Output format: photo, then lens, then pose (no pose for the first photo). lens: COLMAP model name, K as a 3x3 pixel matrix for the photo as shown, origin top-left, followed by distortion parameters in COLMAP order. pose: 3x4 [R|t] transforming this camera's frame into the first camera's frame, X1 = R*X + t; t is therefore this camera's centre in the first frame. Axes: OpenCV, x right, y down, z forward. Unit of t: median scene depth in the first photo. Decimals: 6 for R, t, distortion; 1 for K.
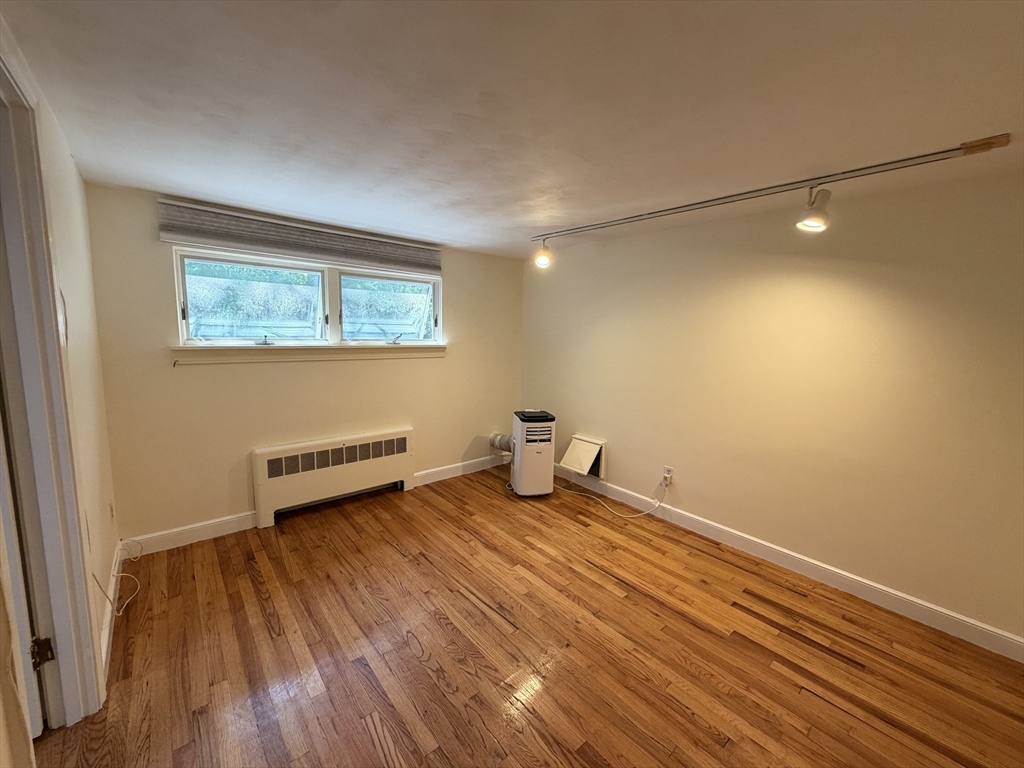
lens RADIAL K [[409.6, 0, 505.6], [0, 409.6, 387.6], [0, 0, 1]] dist [-0.002861, 0.000915]
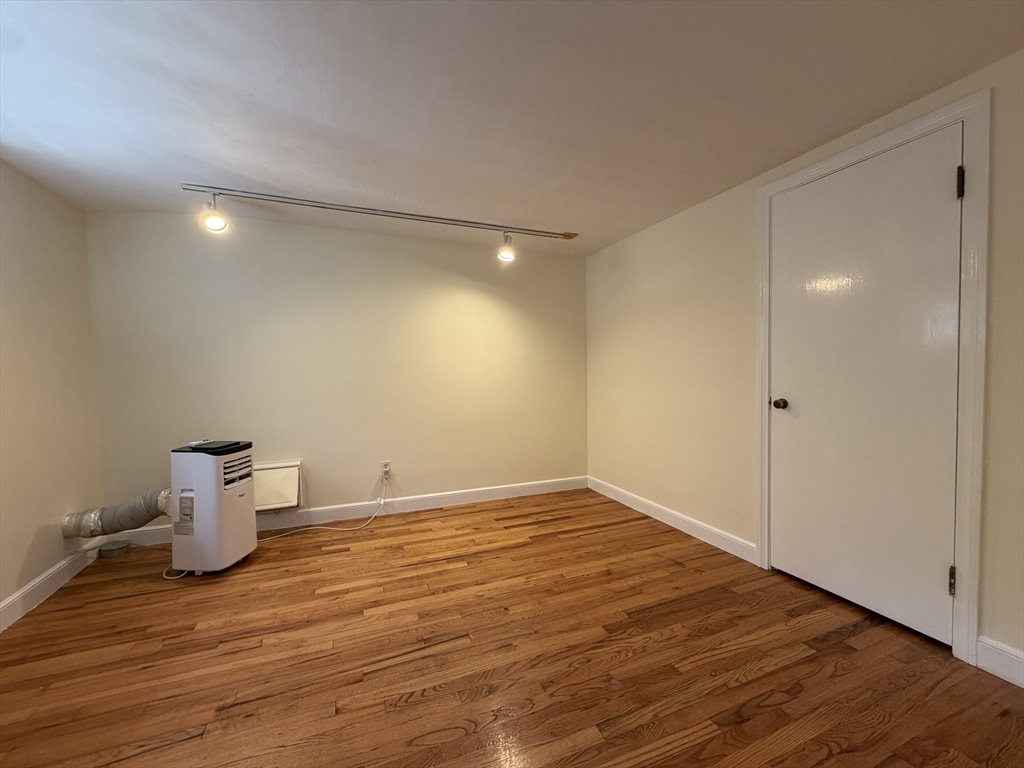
lens RADIAL K [[409.6, 0, 512.1], [0, 409.6, 386.6], [0, 0, 1]] dist [-0.002861, 0.000915]
pose [[0.307390, -0.071142, 0.948921, -0.535954], [0.158141, 0.987154, 0.022781, 0.040969], [-0.938351, 0.143060, 0.314691, 0.403747]]
